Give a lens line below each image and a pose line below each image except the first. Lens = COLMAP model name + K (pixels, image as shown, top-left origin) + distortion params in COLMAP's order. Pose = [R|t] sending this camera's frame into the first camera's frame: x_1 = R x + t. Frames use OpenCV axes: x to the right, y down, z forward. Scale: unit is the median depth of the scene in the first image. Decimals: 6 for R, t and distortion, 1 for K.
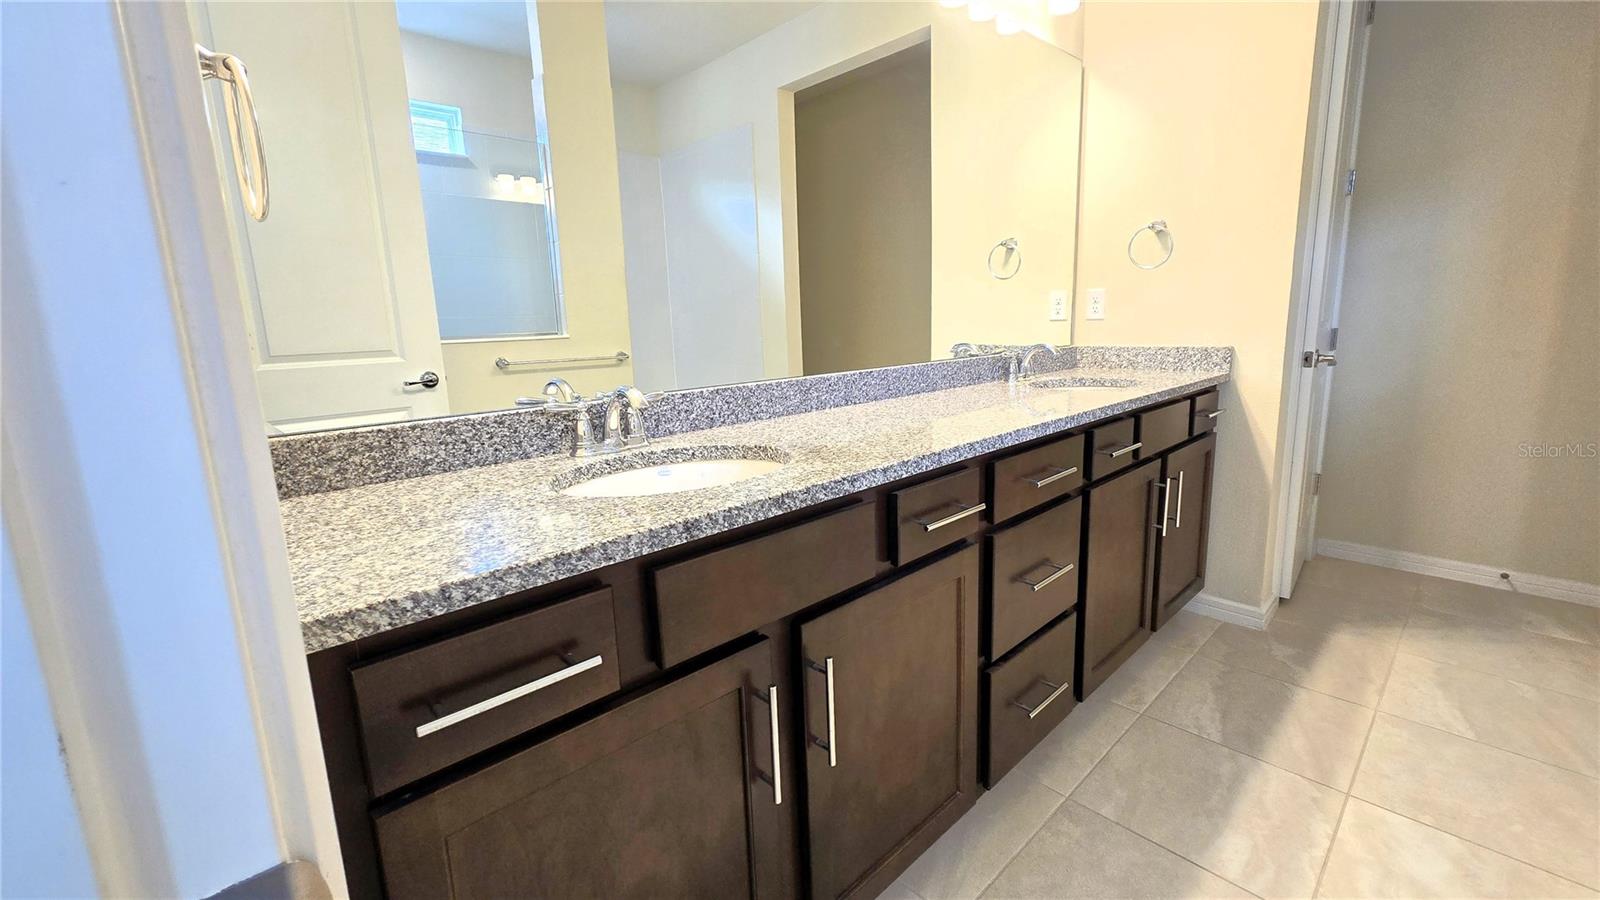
lens RADIAL K [[635.8, 0, 803.7], [0, 635.8, 426.8], [0, 0, 1]] dist [-0.000477, 0.000050]
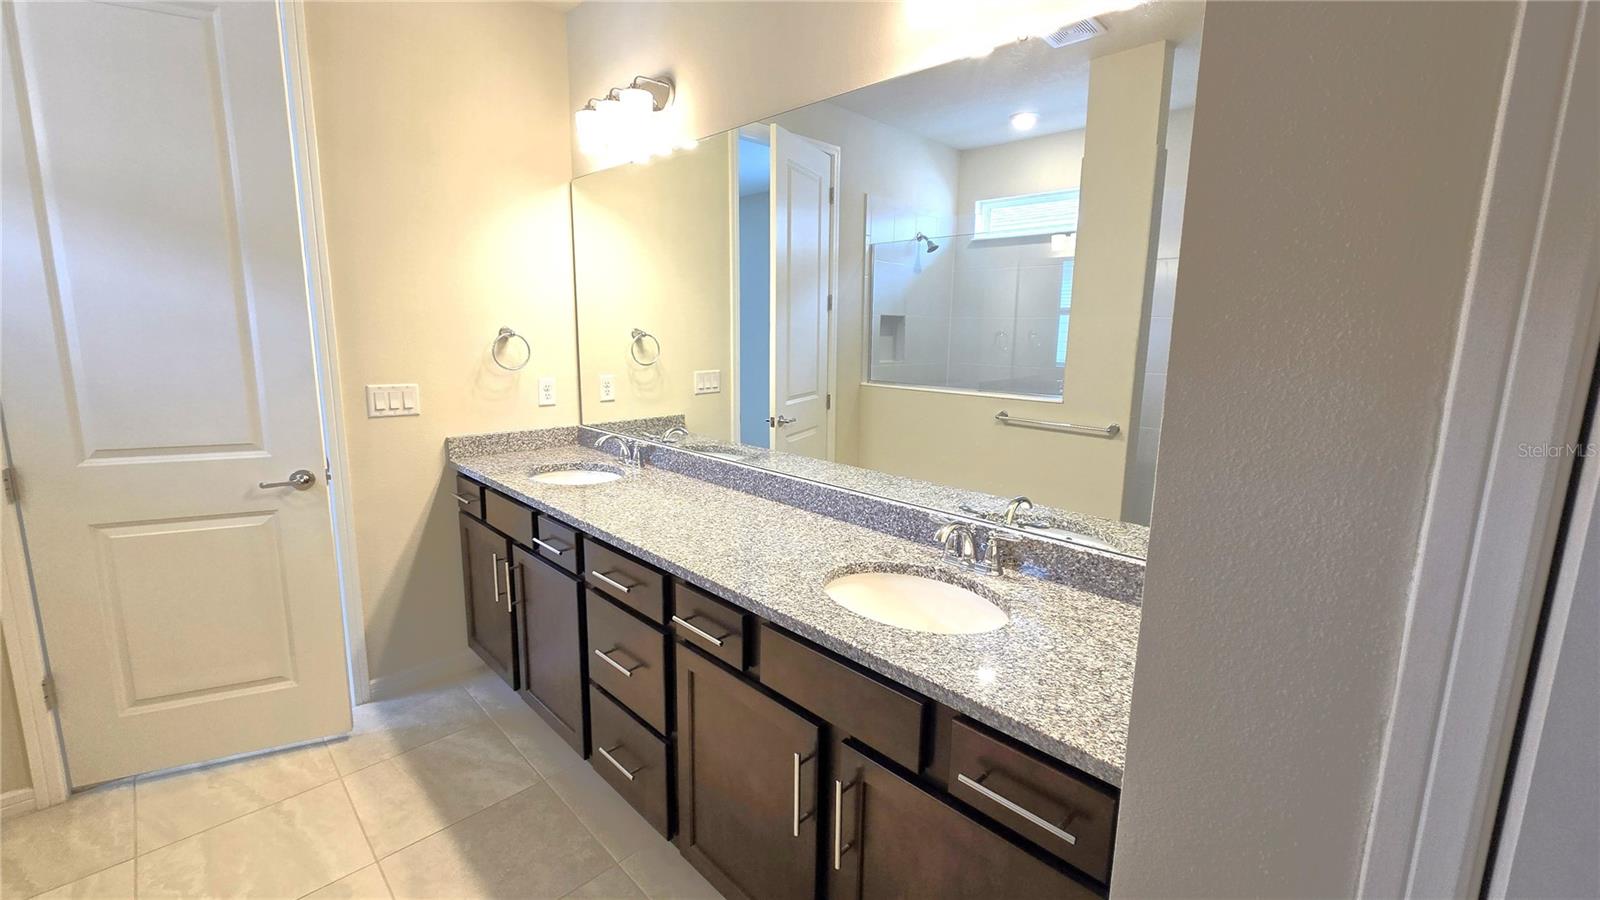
lens RADIAL K [[635.8, 0, 803.7], [0, 635.8, 426.8], [0, 0, 1]] dist [-0.000477, 0.000050]
pose [[0.041941, 0.177472, -0.983232, 1.302885], [-0.183772, 0.968678, 0.167006, -0.399026], [0.982074, 0.173686, 0.073242, 1.023542]]
